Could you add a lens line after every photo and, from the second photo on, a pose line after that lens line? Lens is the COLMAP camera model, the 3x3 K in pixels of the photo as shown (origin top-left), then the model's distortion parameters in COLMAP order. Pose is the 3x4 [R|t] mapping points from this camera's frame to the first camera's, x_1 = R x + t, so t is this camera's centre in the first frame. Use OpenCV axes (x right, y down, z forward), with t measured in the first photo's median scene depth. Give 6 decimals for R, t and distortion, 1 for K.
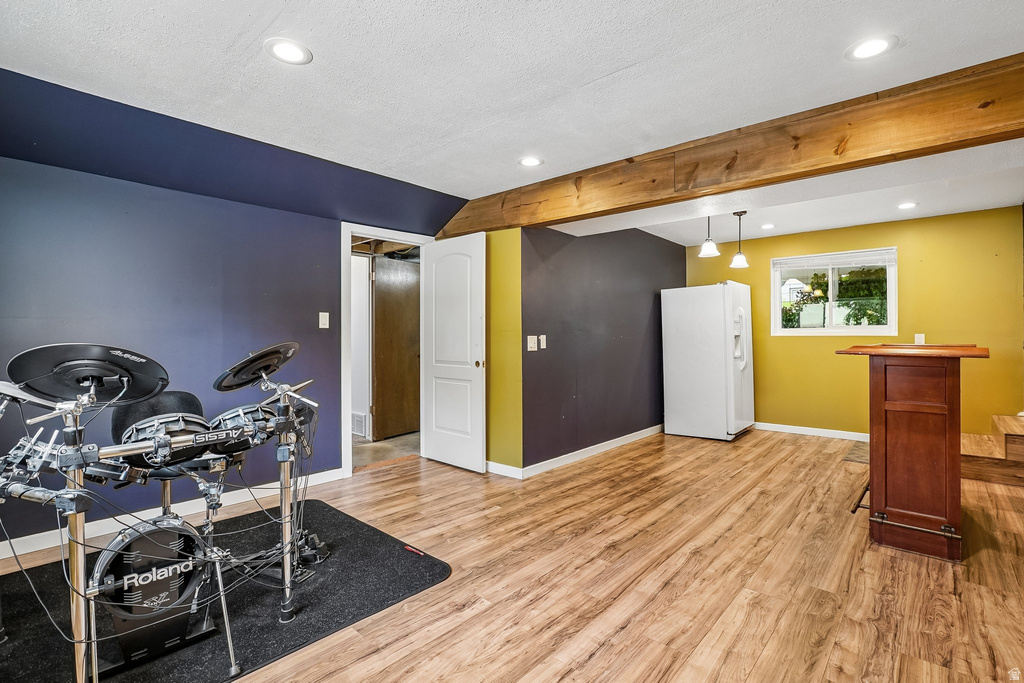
lens RADIAL K [[474.1, 0, 516.0], [0, 474.1, 339.1], [0, 0, 1]] dist [-0.038035, 0.012762]
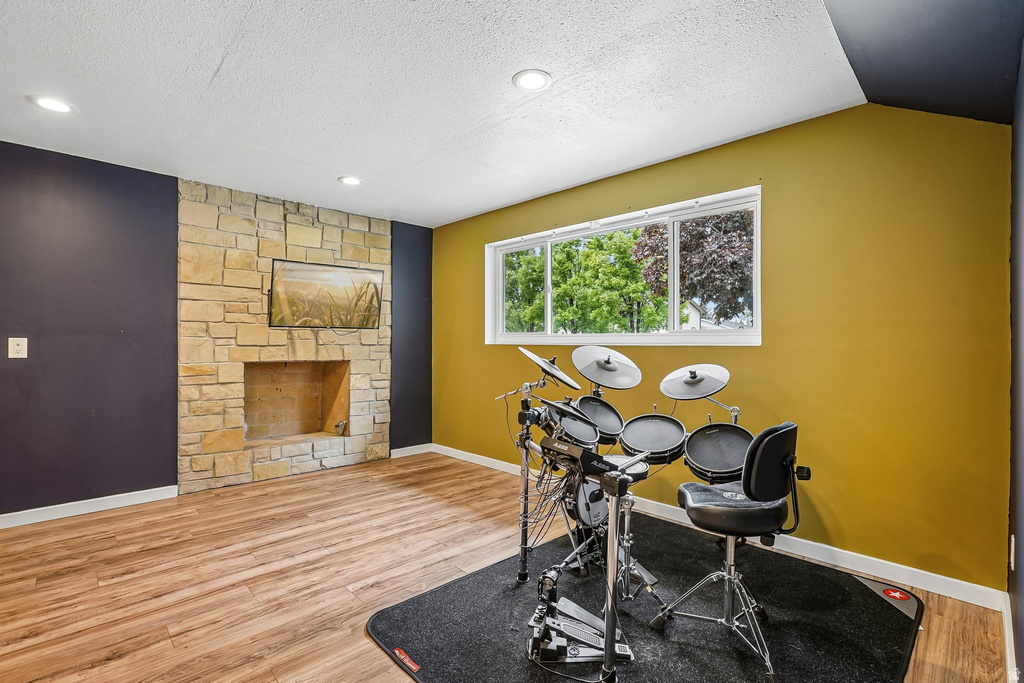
lens RADIAL K [[474.1, 0, 511.7], [0, 474.1, 341.6], [0, 0, 1]] dist [-0.038035, 0.012762]
pose [[-0.996865, -0.001610, 0.079101, -0.445997], [-0.001430, 0.999996, 0.002337, -0.005874], [-0.079105, 0.002216, -0.996864, 1.760565]]
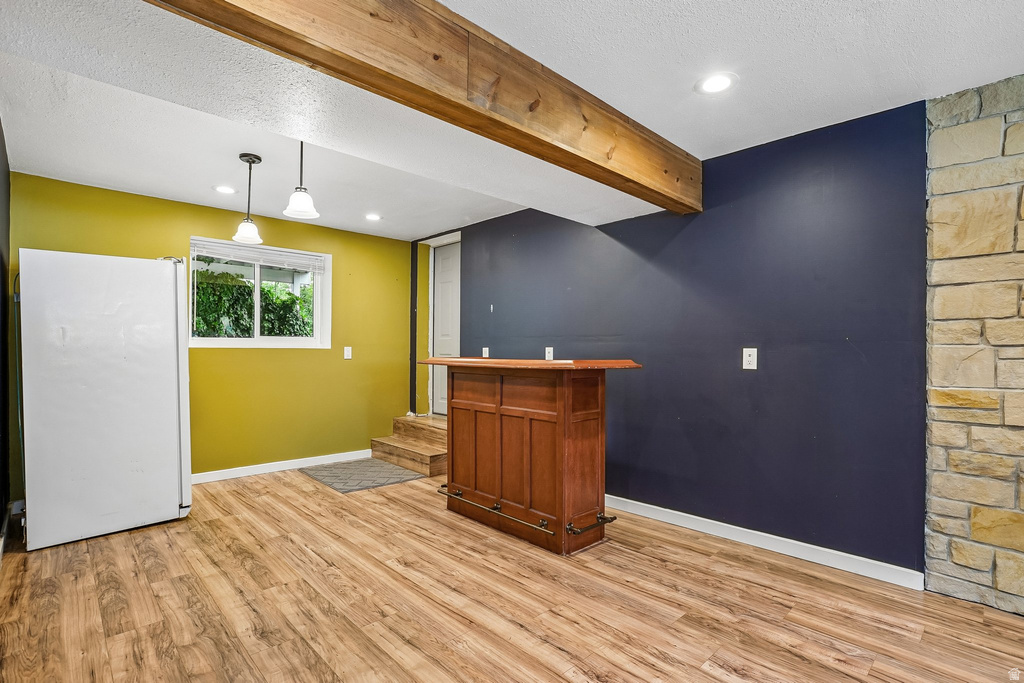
lens RADIAL K [[492.5, 0, 517.8], [0, 492.5, 348.3], [0, 0, 1]] dist [-0.034296, 0.012261]
pose [[0.074391, 0.004437, 0.997219, -0.325021], [0.001408, 0.999989, -0.004555, -0.005439], [-0.997228, 0.001743, 0.074384, 1.134228]]
